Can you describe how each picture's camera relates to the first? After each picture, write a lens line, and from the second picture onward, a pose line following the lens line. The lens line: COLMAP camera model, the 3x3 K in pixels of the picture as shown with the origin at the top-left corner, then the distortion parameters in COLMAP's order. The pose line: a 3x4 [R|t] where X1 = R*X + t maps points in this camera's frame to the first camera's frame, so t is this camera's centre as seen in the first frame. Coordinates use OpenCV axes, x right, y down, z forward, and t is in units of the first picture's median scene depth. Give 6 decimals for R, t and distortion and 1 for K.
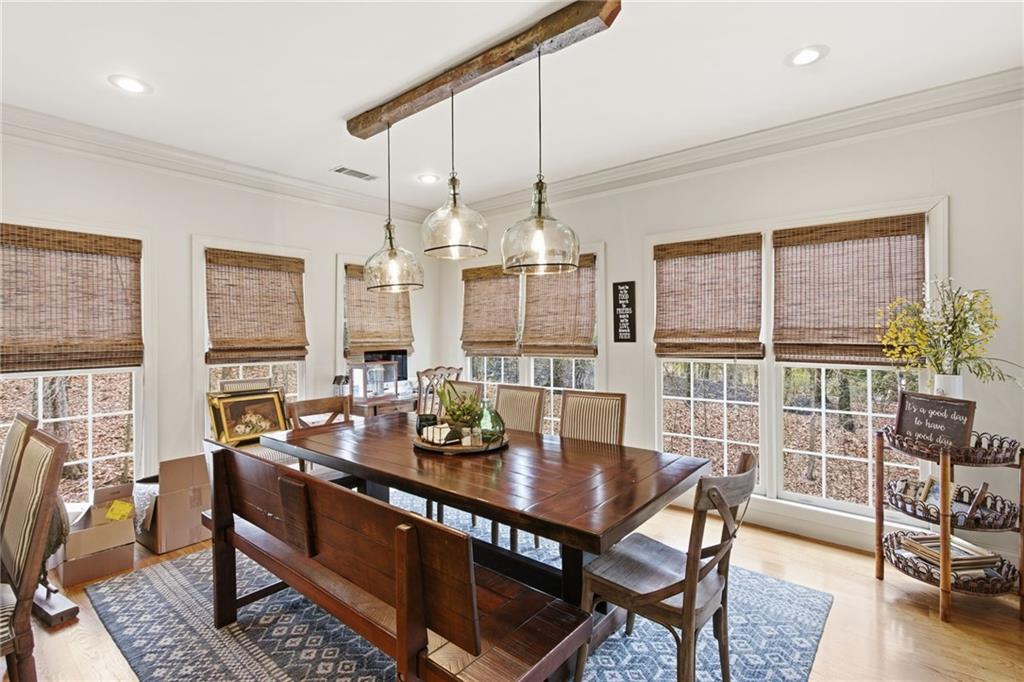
lens RADIAL K [[480.2, 0, 510.5], [0, 480.2, 337.4], [0, 0, 1]] dist [0.016263, -0.000997]
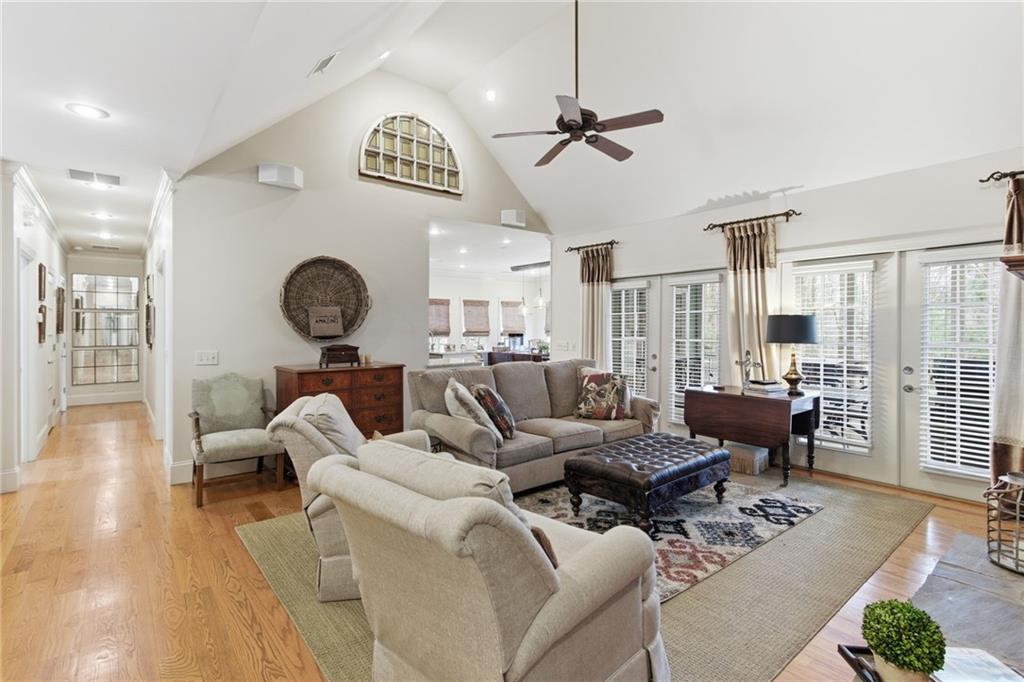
lens RADIAL K [[480.2, 0, 511.4], [0, 480.2, 334.6], [0, 0, 1]] dist [0.016263, -0.000997]
pose [[0.982168, 0.005757, -0.187918, 0.247146], [-0.004615, 0.999968, 0.006513, 0.017757], [0.187950, -0.005529, 0.982163, -1.850501]]
